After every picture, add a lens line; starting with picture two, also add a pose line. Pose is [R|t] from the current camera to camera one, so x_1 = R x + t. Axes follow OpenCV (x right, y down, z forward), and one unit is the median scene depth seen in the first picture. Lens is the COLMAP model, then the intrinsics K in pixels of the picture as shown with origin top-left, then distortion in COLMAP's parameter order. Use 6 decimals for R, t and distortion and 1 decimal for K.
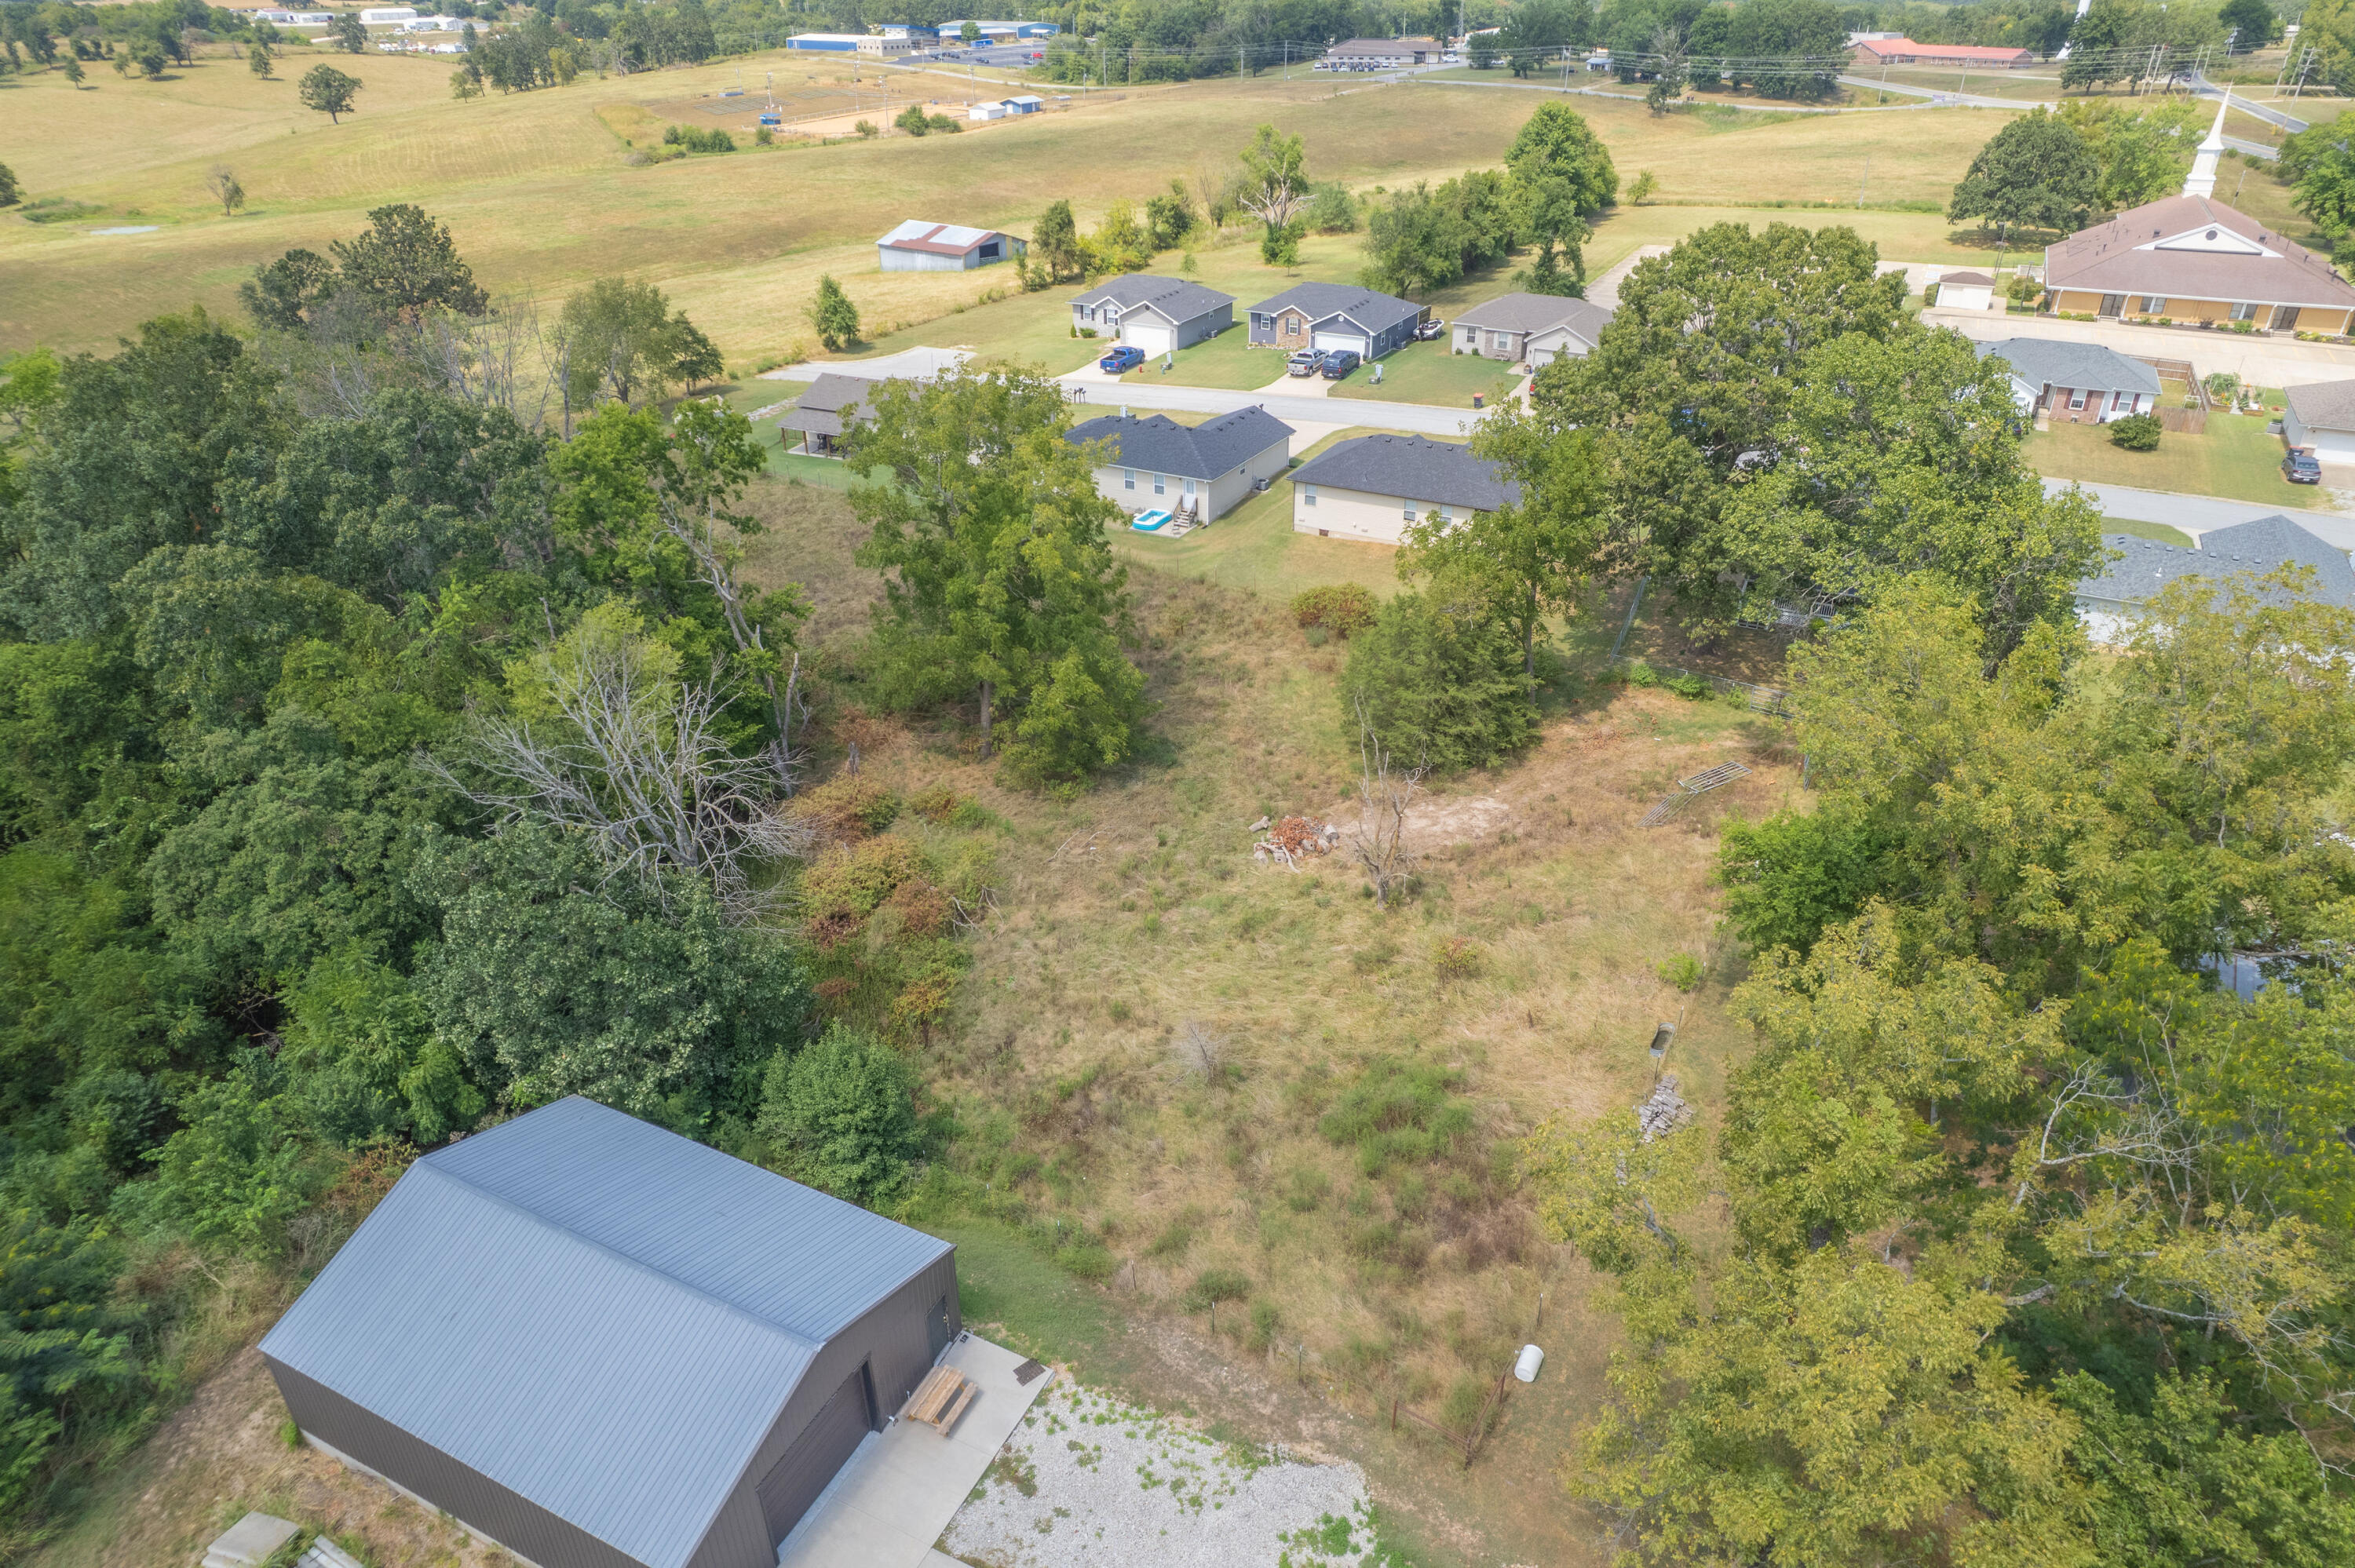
lens RADIAL K [[1507.1, 0, 1172.0], [0, 1507.1, 790.9], [0, 0, 1]] dist [-0.076406, 0.072611]
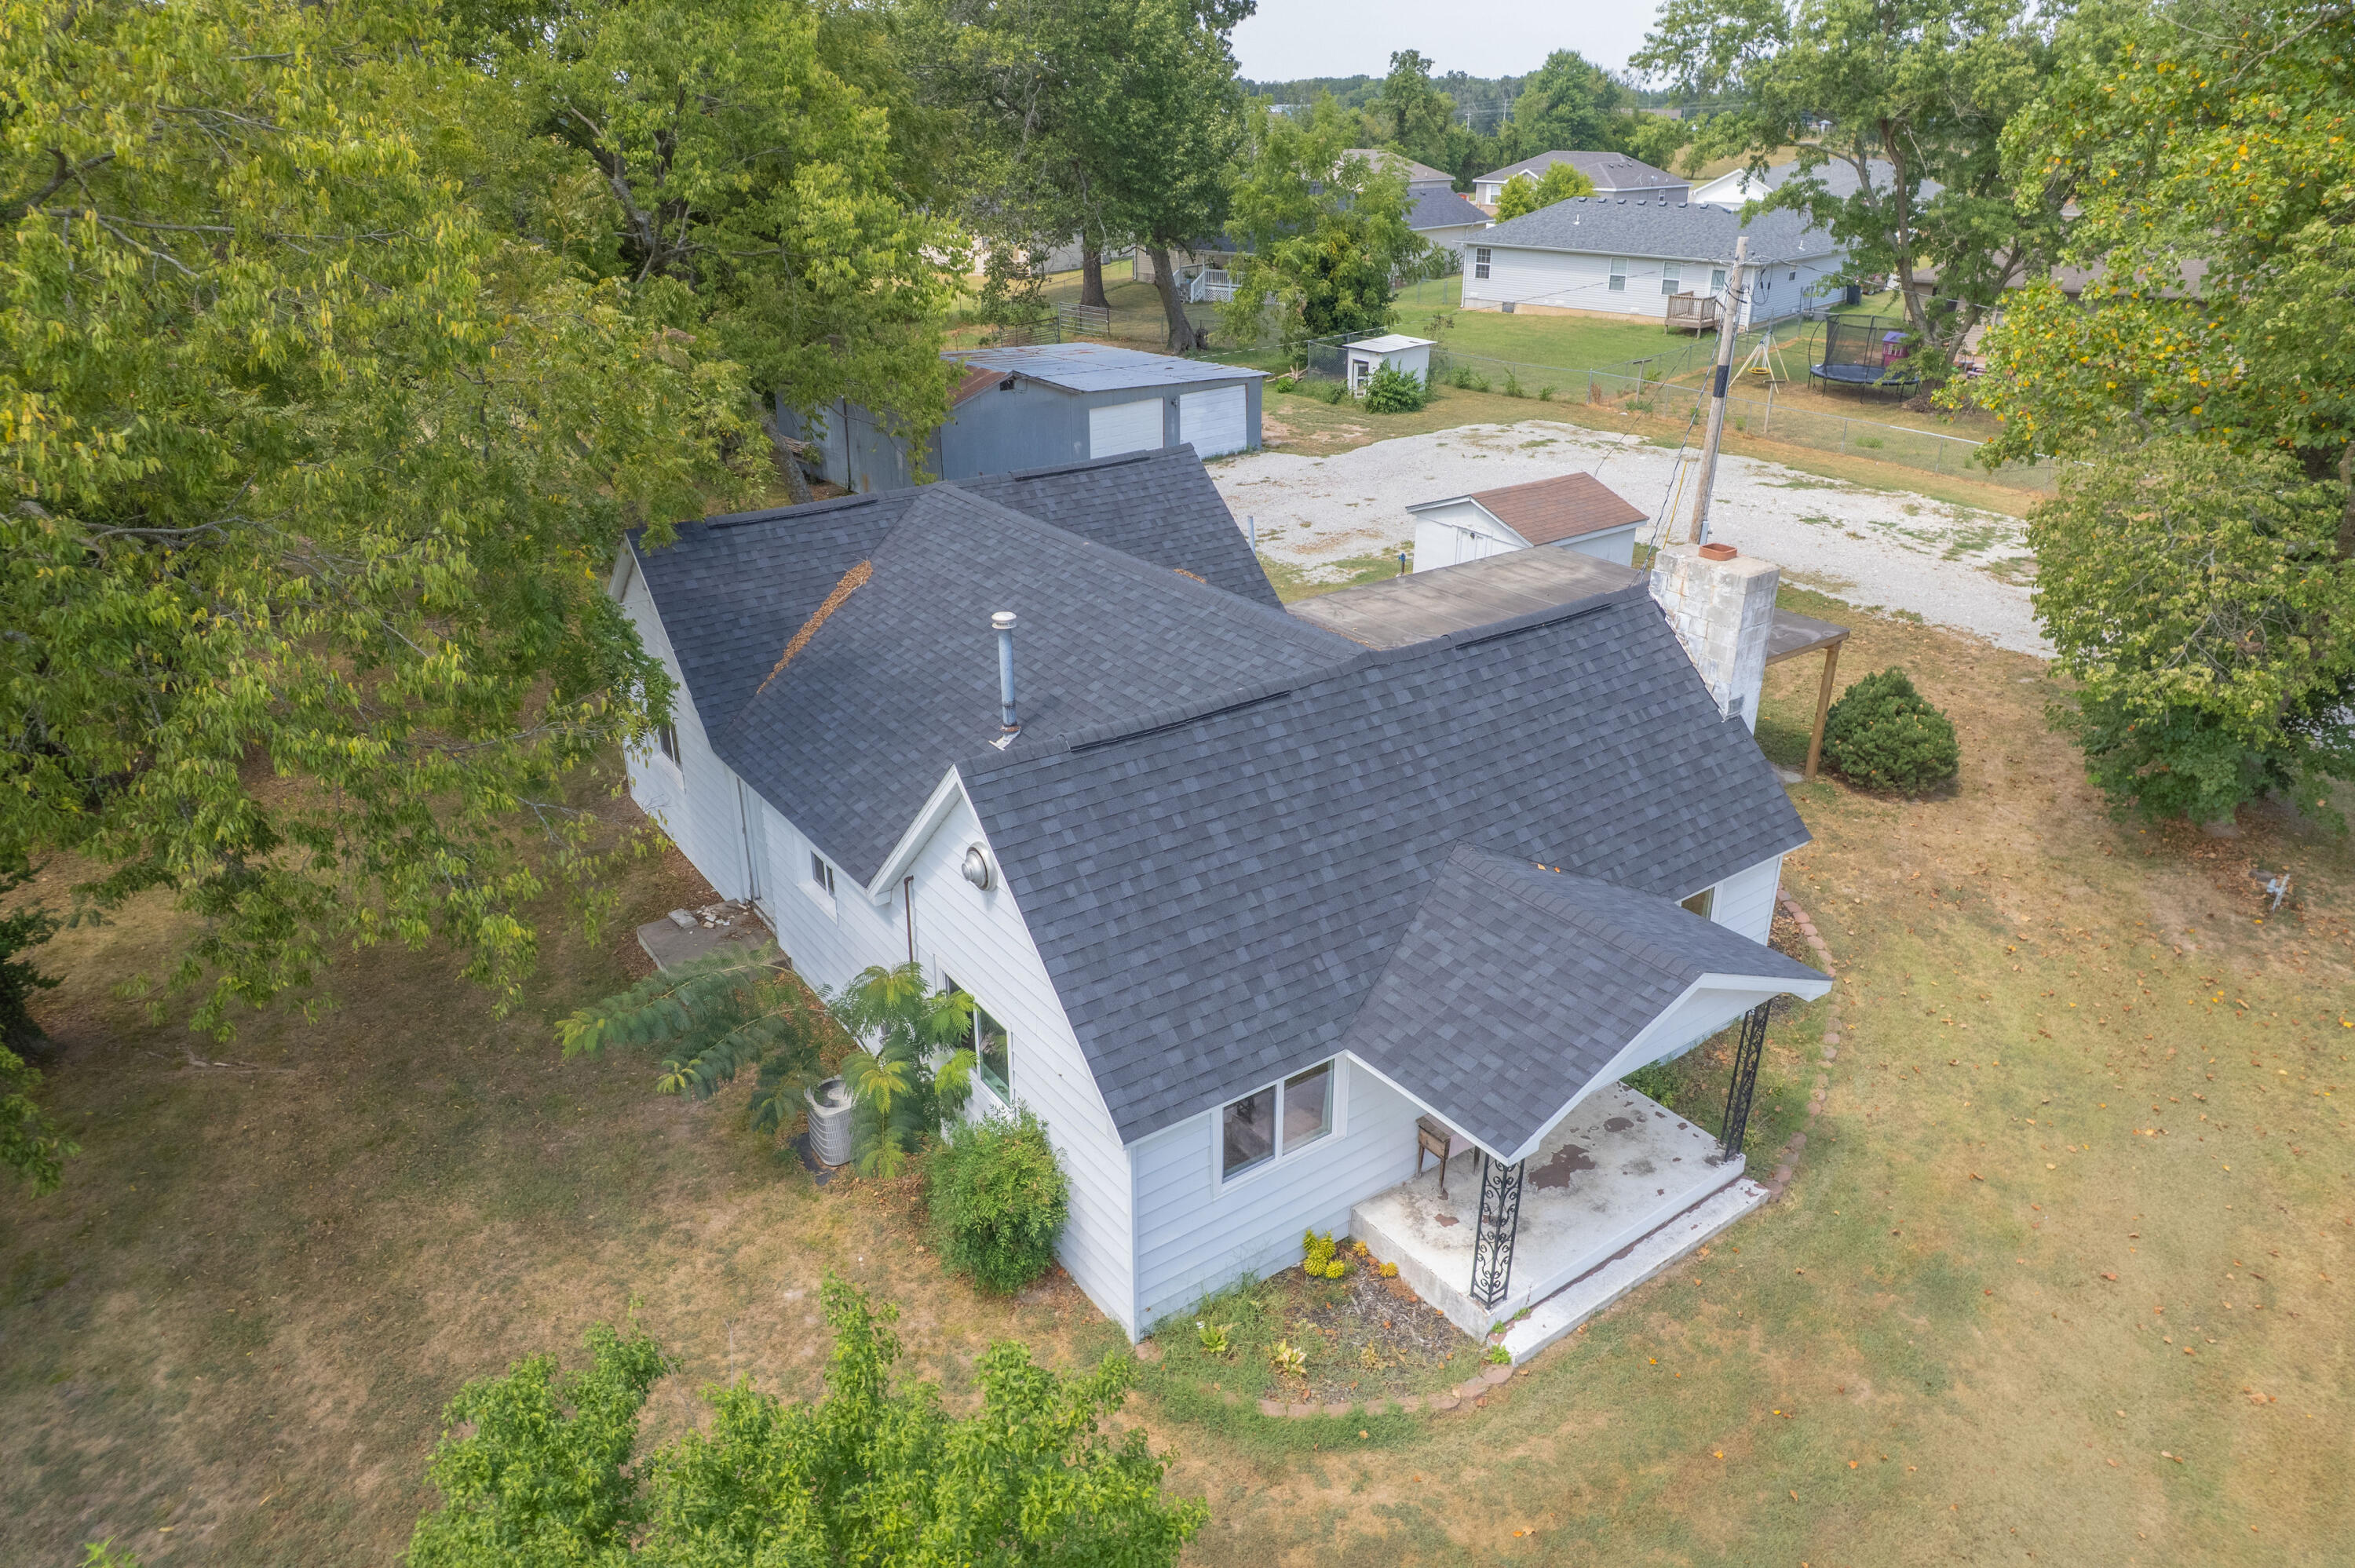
lens RADIAL K [[1505.5, 0, 1177.5], [0, 1505.5, 784.0], [0, 0, 1]] dist [-0.050530, 0.002008]
pose [[0.972981, 0.100366, -0.207932, 0.238282], [-0.117305, 0.990571, -0.070773, 0.099916], [0.198868, 0.093252, 0.975580, 0.042852]]
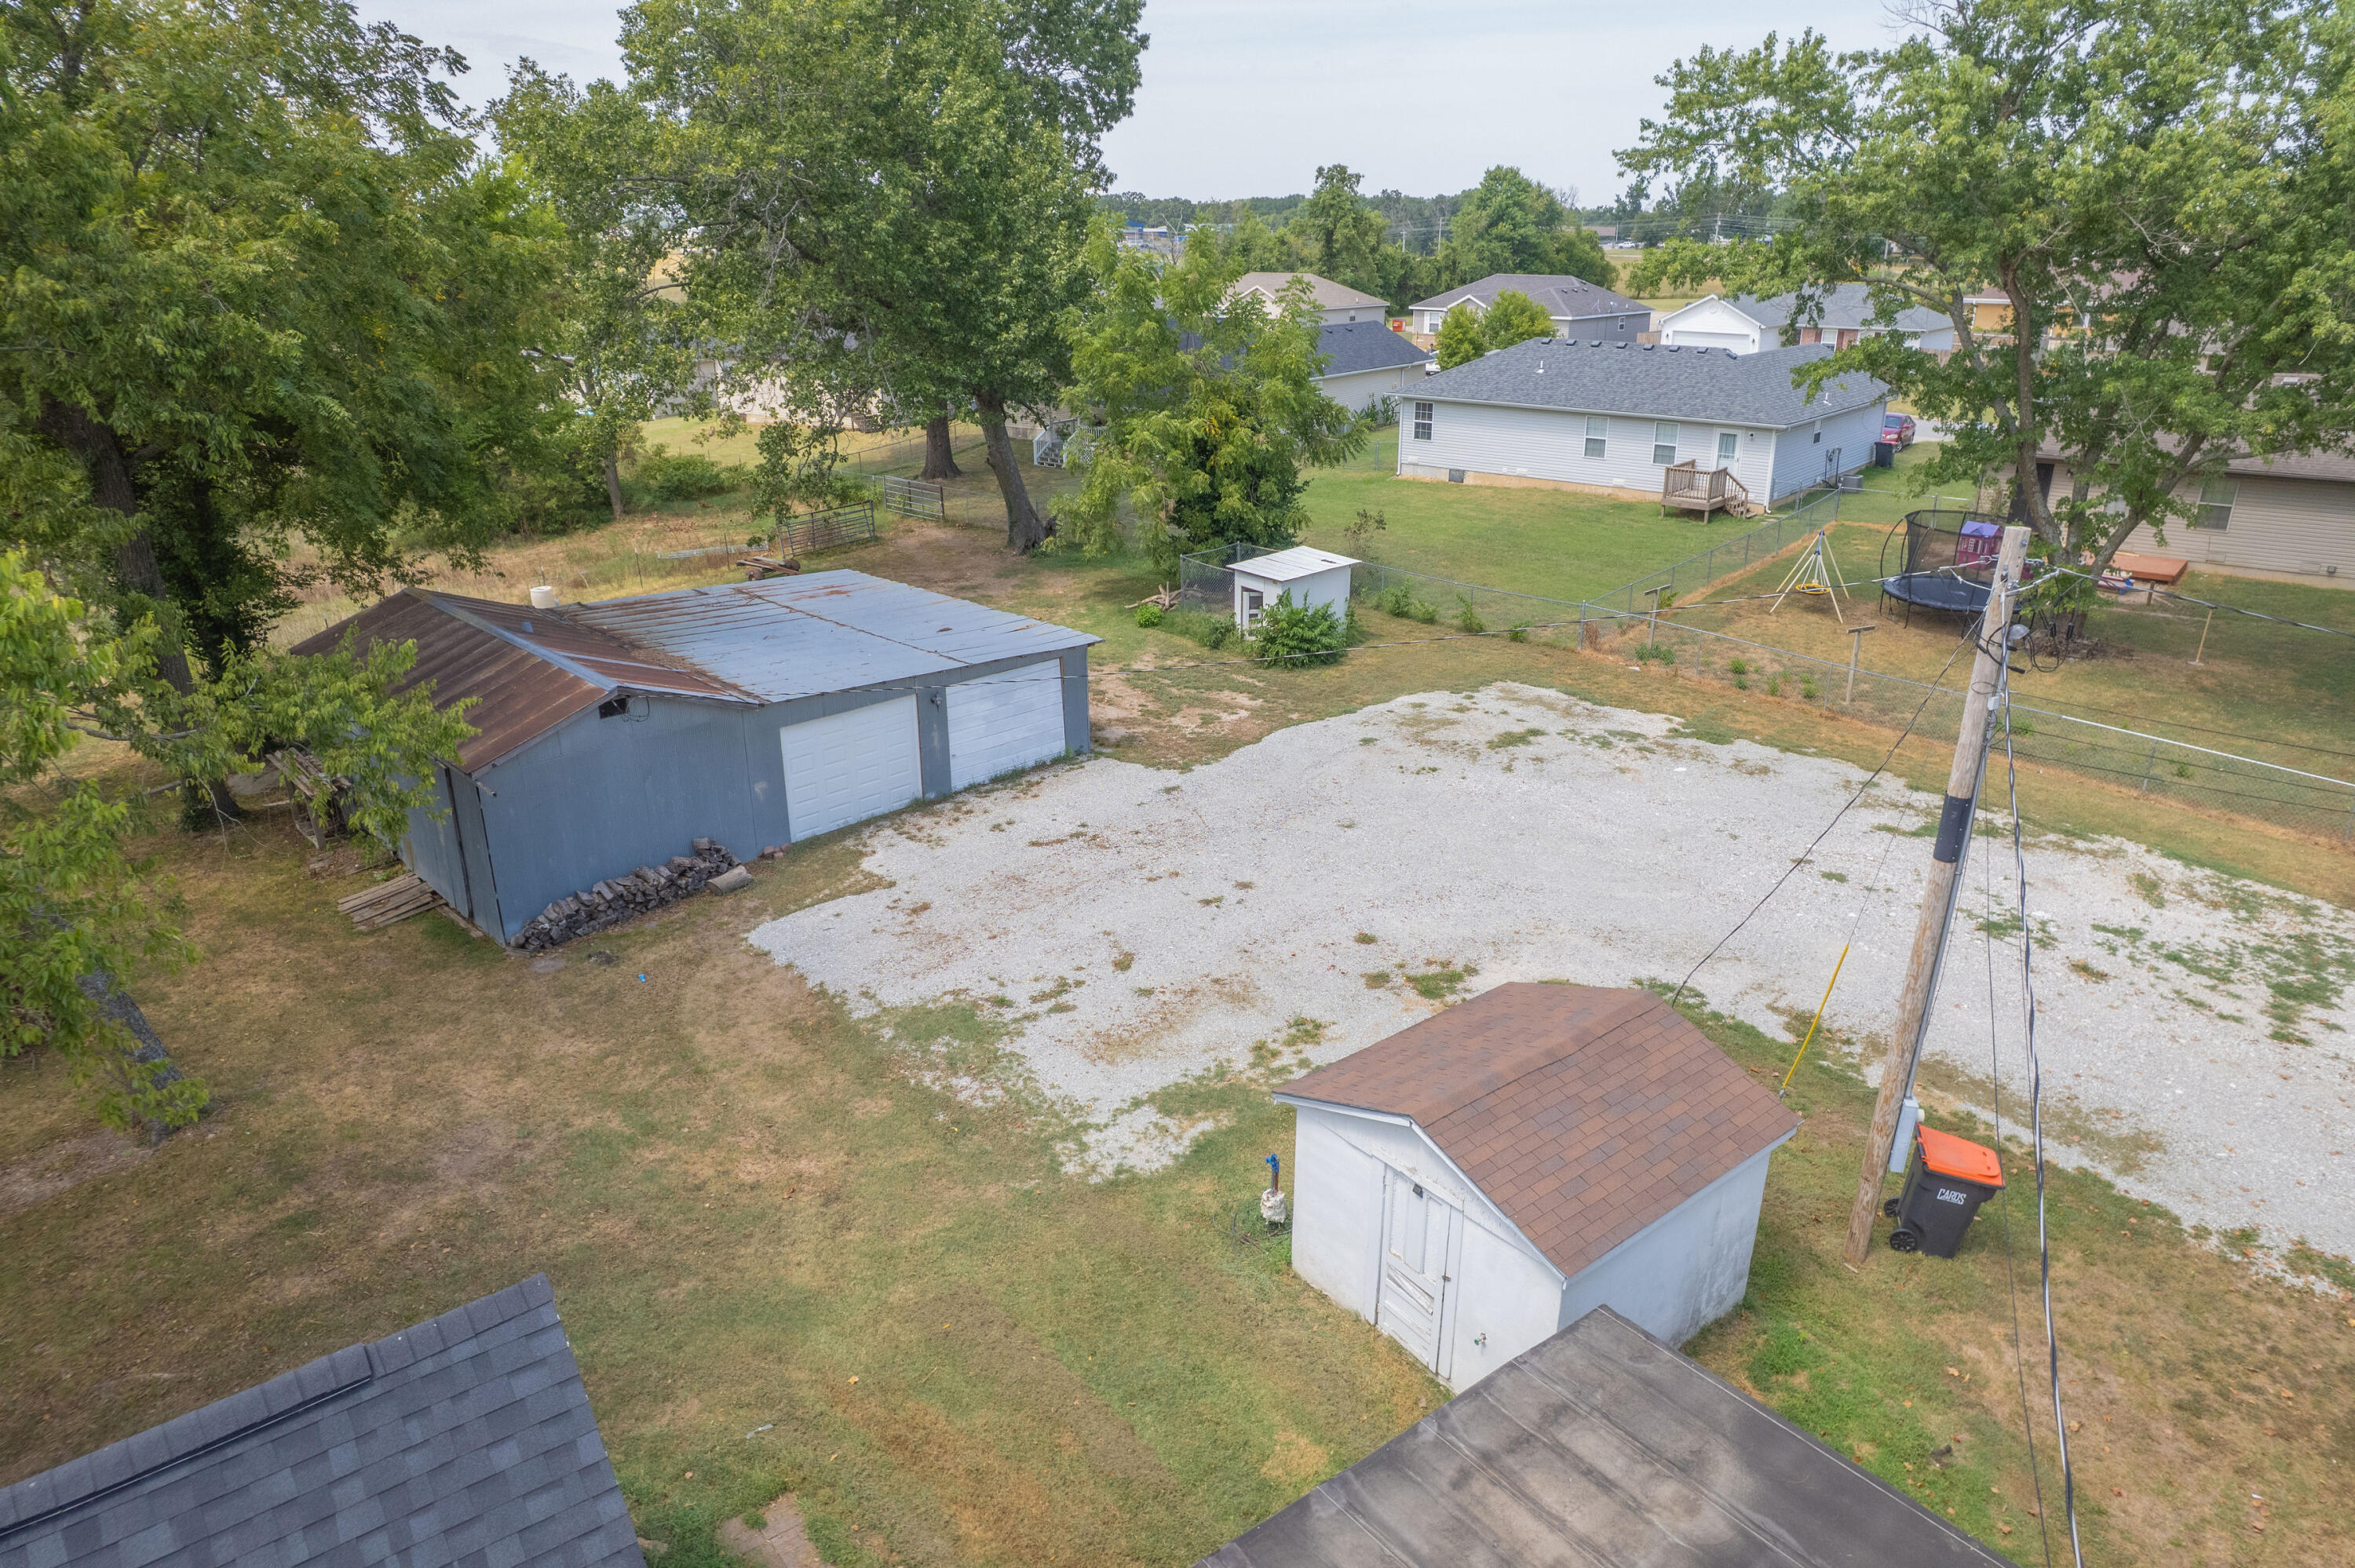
lens RADIAL K [[1507.1, 0, 1172.0], [0, 1507.1, 790.9], [0, 0, 1]] dist [-0.076406, 0.072611]
pose [[0.979823, 0.074145, -0.185605, 0.234111], [-0.100679, 0.985318, -0.137882, 0.058834], [0.172657, 0.153786, 0.972903, 0.115143]]
